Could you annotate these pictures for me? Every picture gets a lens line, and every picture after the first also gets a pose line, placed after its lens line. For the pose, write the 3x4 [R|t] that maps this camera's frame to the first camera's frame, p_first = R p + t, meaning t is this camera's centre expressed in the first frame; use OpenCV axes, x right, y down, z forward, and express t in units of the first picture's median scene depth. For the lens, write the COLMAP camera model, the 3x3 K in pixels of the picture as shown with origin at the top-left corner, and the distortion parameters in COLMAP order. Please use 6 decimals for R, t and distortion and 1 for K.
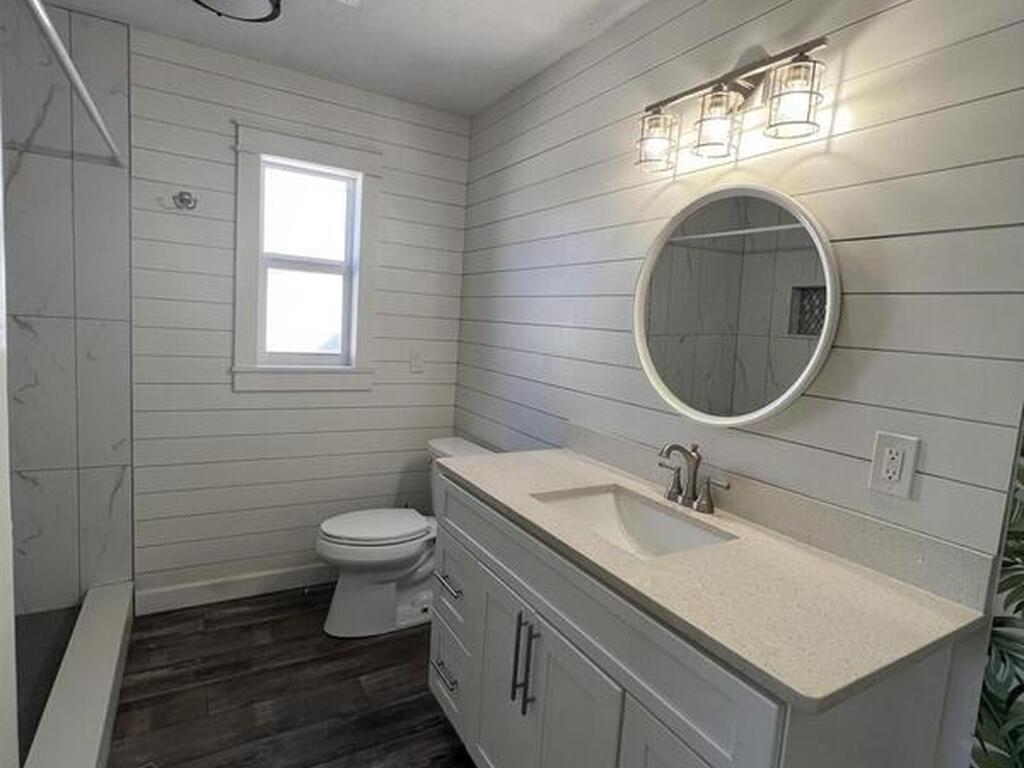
lens RADIAL K [[552.5, 0, 512.7], [0, 552.5, 378.4], [0, 0, 1]] dist [-0.005023, 0.000791]
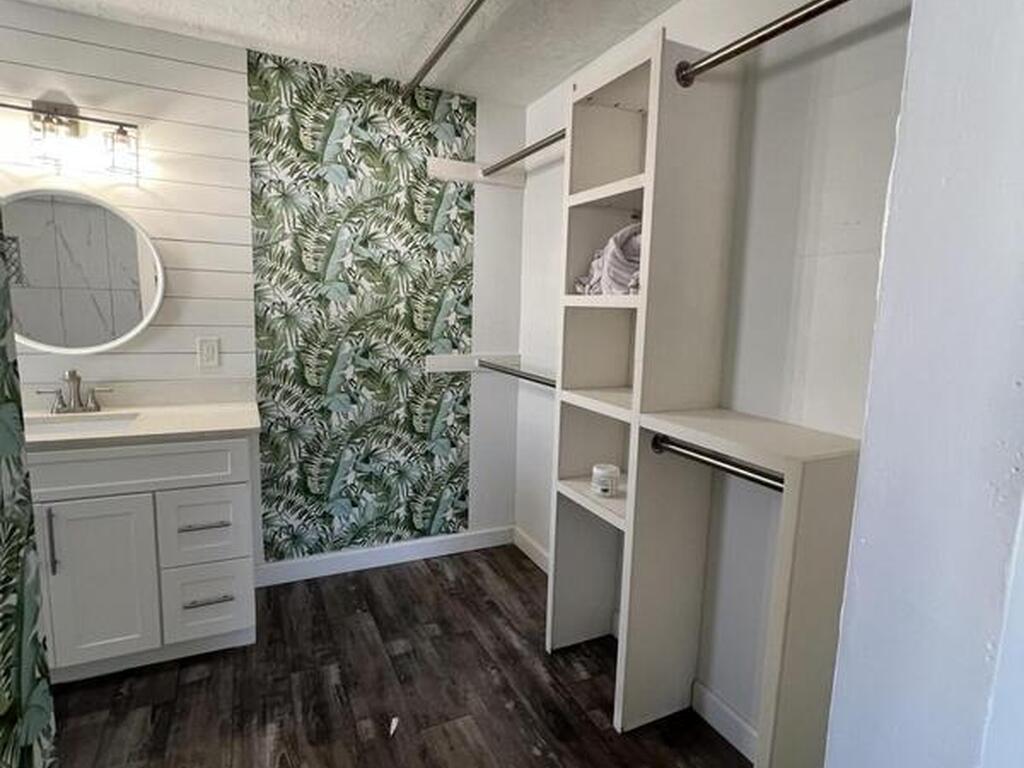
lens RADIAL K [[552.5, 0, 511.0], [0, 552.5, 383.2], [0, 0, 1]] dist [-0.005023, 0.000791]
pose [[0.076164, -0.199384, 0.976957, -0.668448], [0.078132, 0.977984, 0.193502, -0.023411], [-0.994029, 0.061594, 0.090065, -0.171911]]
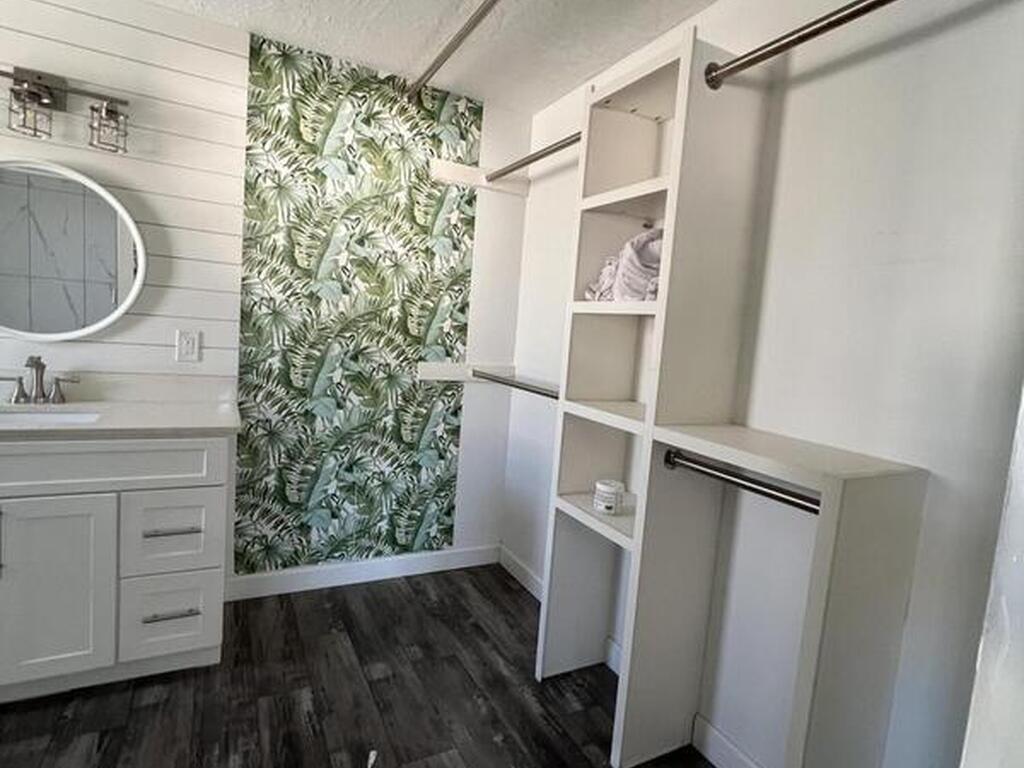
lens RADIAL K [[552.5, 0, 512.8], [0, 552.5, 381.2], [0, 0, 1]] dist [-0.005023, 0.000791]
pose [[0.042511, -0.157823, 0.986552, -0.630004], [0.028033, 0.987244, 0.156726, 0.002078], [-0.998703, 0.020993, 0.046393, -0.130197]]
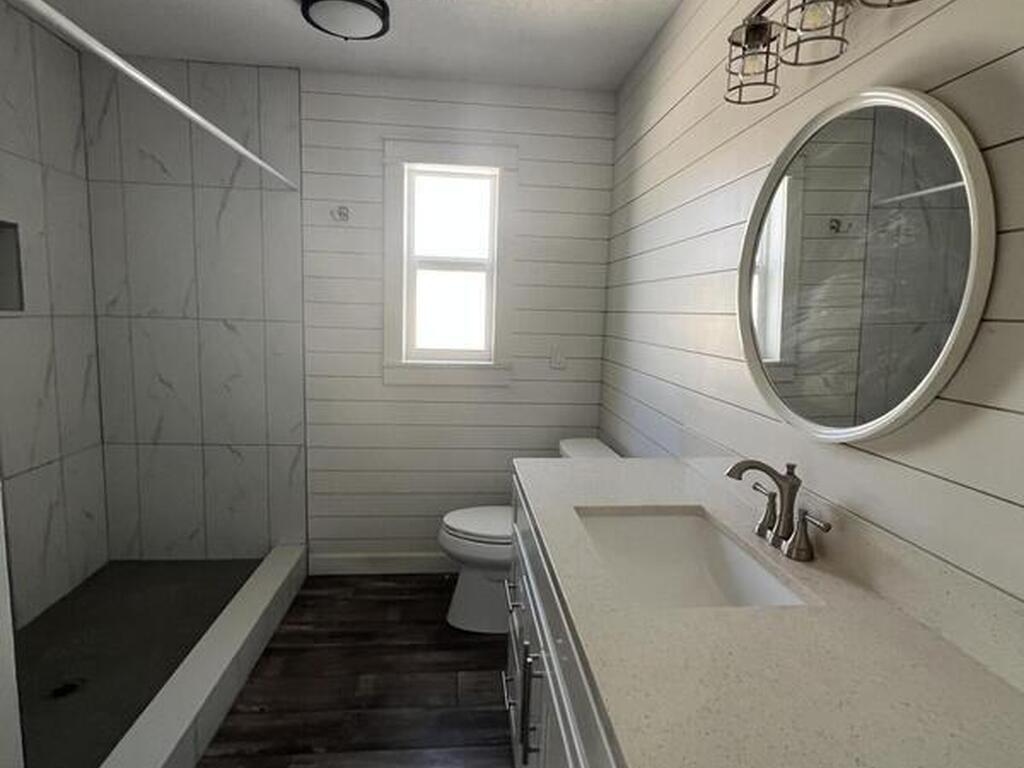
lens RADIAL K [[552.5, 0, 510.3], [0, 552.5, 378.4], [0, 0, 1]] dist [-0.005023, 0.000791]
pose [[0.907839, 0.012469, -0.419133, 0.201428], [-0.012671, 0.999917, 0.002302, 0.006651], [0.419127, 0.003221, 0.907922, 0.123525]]
